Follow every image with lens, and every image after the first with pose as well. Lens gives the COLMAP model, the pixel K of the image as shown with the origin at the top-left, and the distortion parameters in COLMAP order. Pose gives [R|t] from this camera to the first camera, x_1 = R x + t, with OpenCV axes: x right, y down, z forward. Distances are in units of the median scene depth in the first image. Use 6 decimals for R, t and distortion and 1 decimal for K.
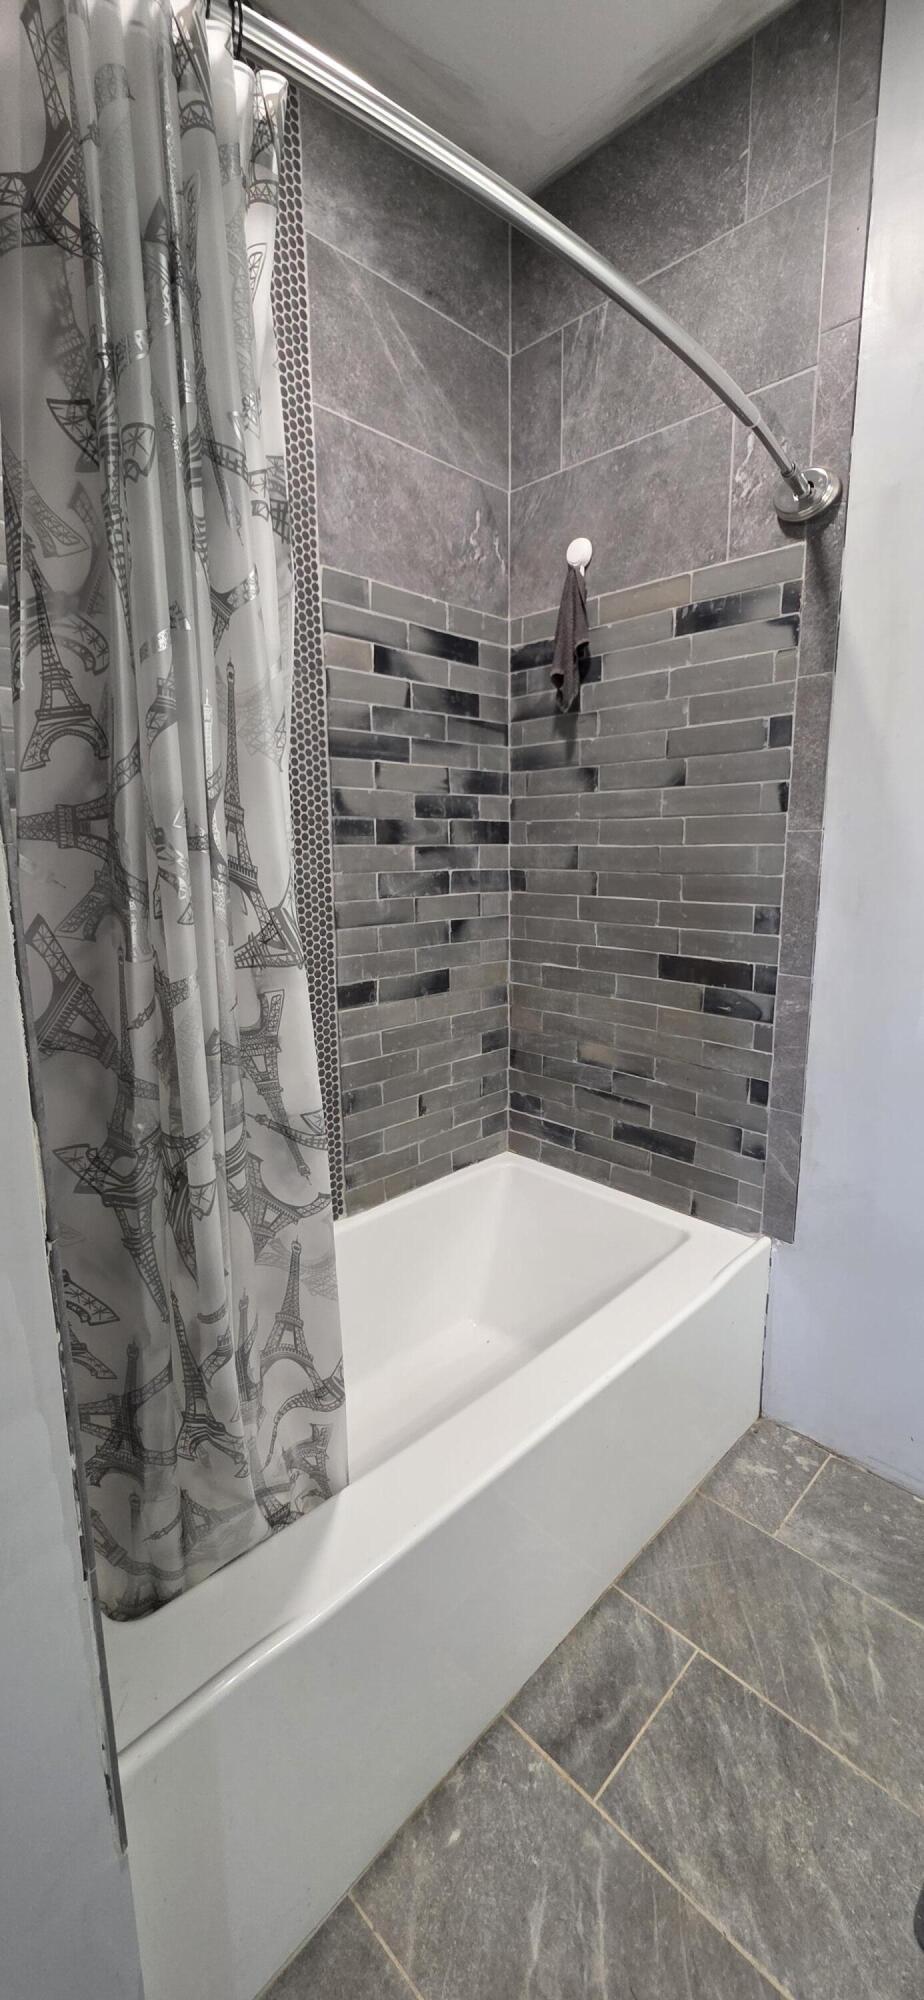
lens RADIAL K [[803.3, 0, 462.0], [0, 803.3, 1000.0], [0, 0, 1]] dist [0.000282, 0.000036]
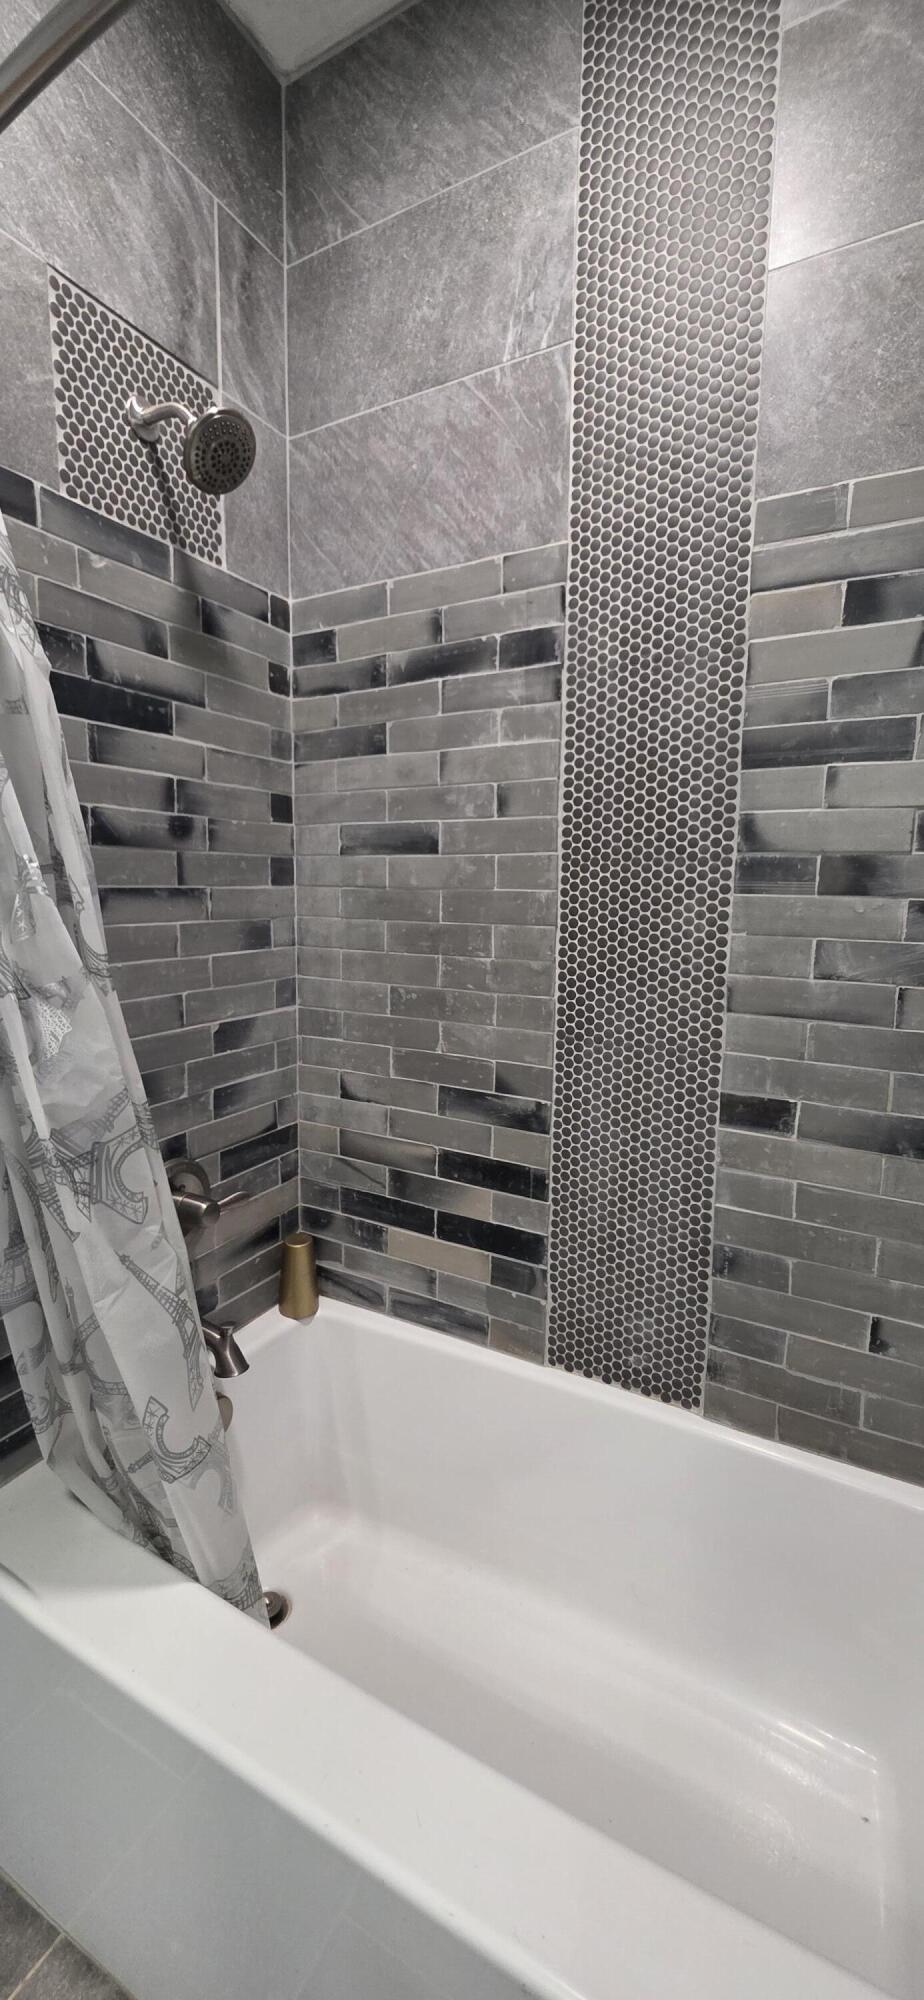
lens RADIAL K [[803.3, 0, 462.0], [0, 803.3, 1000.0], [0, 0, 1]] dist [0.000282, 0.000036]
pose [[0.271268, 0.144040, -0.951665, 0.449984], [-0.201993, 0.975240, 0.090031, -0.115163], [0.941070, 0.167807, 0.293647, 0.573384]]
